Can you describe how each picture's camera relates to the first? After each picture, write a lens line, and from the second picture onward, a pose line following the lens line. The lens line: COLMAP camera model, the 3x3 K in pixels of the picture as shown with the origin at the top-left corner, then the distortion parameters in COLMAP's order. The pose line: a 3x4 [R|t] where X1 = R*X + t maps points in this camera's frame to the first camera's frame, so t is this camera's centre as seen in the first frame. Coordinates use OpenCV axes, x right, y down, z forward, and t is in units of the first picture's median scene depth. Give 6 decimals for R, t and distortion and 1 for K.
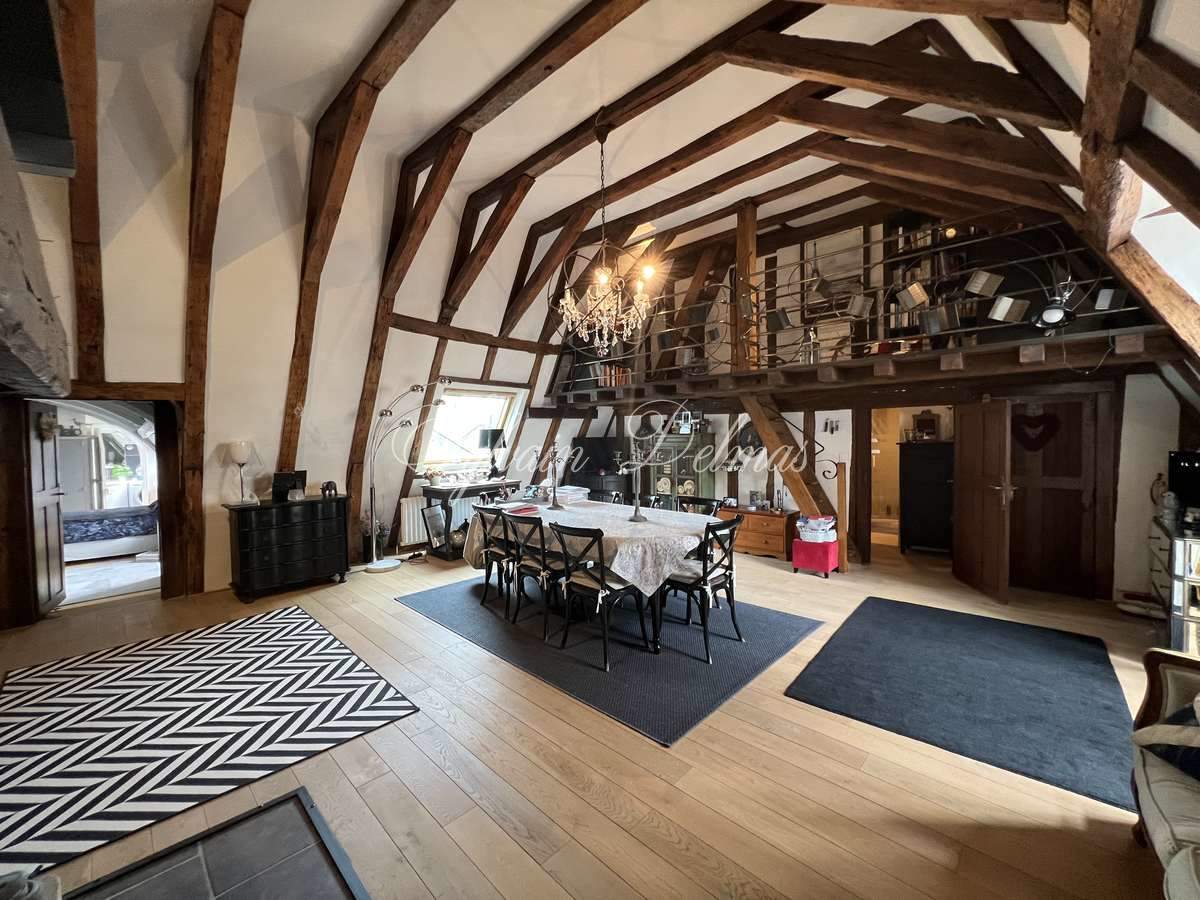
lens RADIAL K [[483.1, 0, 598.8], [0, 483.1, 447.1], [0, 0, 1]] dist [0.000125, 0.000194]
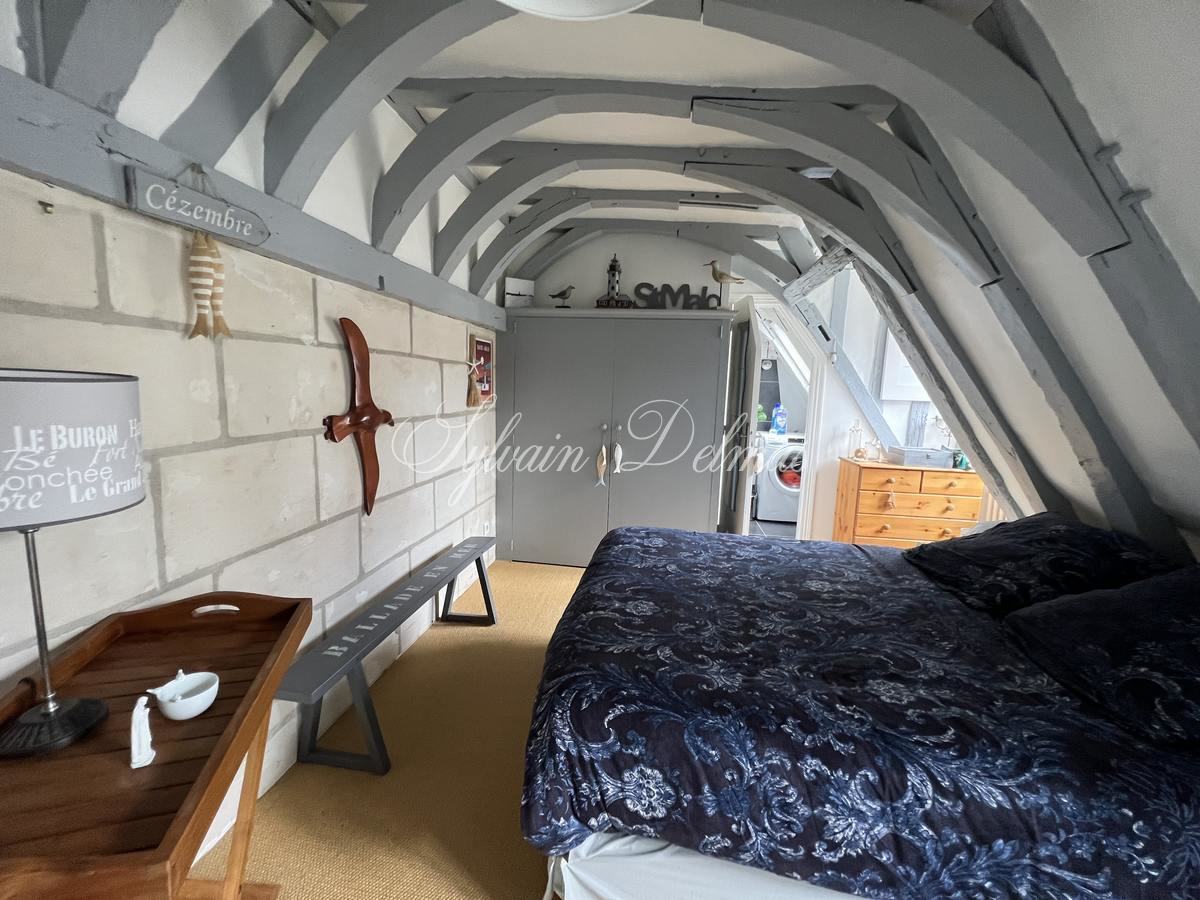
lens RADIAL K [[483.1, 0, 598.8], [0, 483.1, 447.1], [0, 0, 1]] dist [0.000125, 0.000194]
pose [[0.569467, 0.140934, -0.809843, -0.745351], [-0.070297, 0.989933, 0.122843, 0.039753], [0.819003, -0.013025, 0.573642, 0.651736]]
